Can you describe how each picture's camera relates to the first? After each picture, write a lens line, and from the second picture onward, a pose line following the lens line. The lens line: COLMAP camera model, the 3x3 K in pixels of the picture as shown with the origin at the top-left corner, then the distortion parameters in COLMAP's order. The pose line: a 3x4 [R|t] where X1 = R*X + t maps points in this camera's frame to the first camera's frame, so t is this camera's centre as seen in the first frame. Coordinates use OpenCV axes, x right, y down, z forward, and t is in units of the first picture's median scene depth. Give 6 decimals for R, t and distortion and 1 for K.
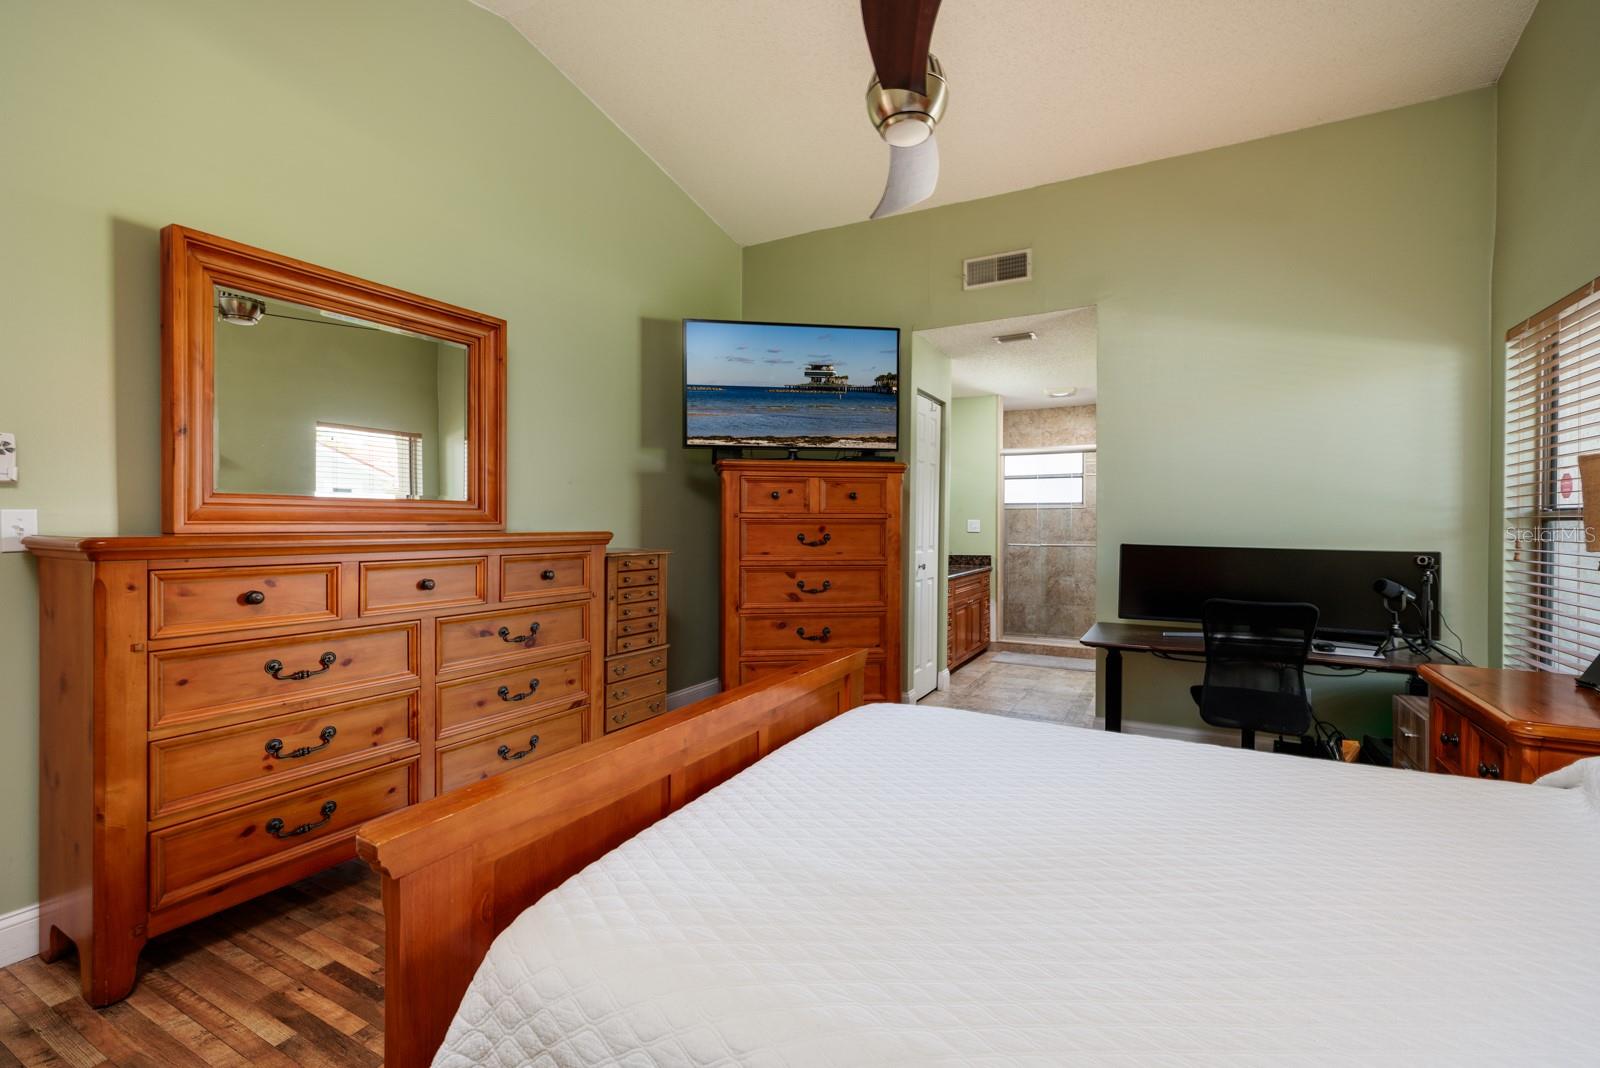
lens RADIAL K [[694.9, 0, 801.9], [0, 694.9, 531.7], [0, 0, 1]] dist [-0.000145, -0.000001]
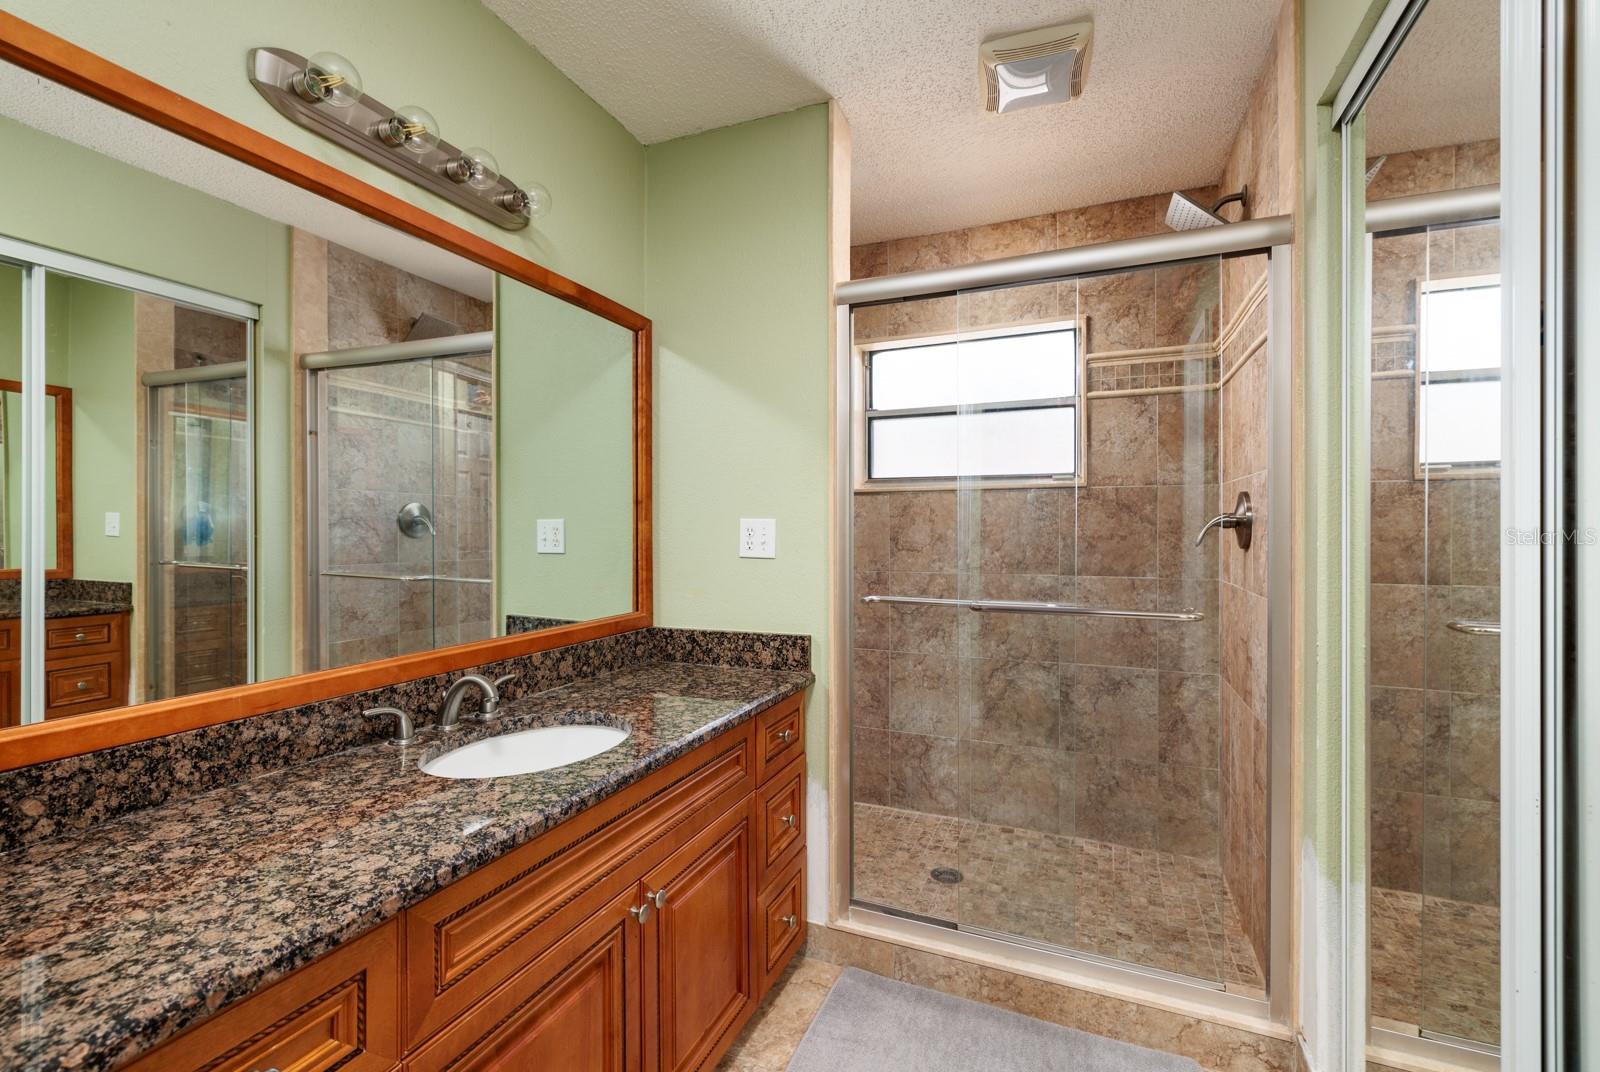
lens RADIAL K [[694.9, 0, 799.3], [0, 694.9, 529.7], [0, 0, 1]] dist [-0.000145, -0.000001]
pose [[0.996078, -0.004375, 0.088371, 0.238675], [0.004570, 0.999988, -0.002010, -0.012013], [-0.088361, 0.002406, 0.996086, 0.690584]]
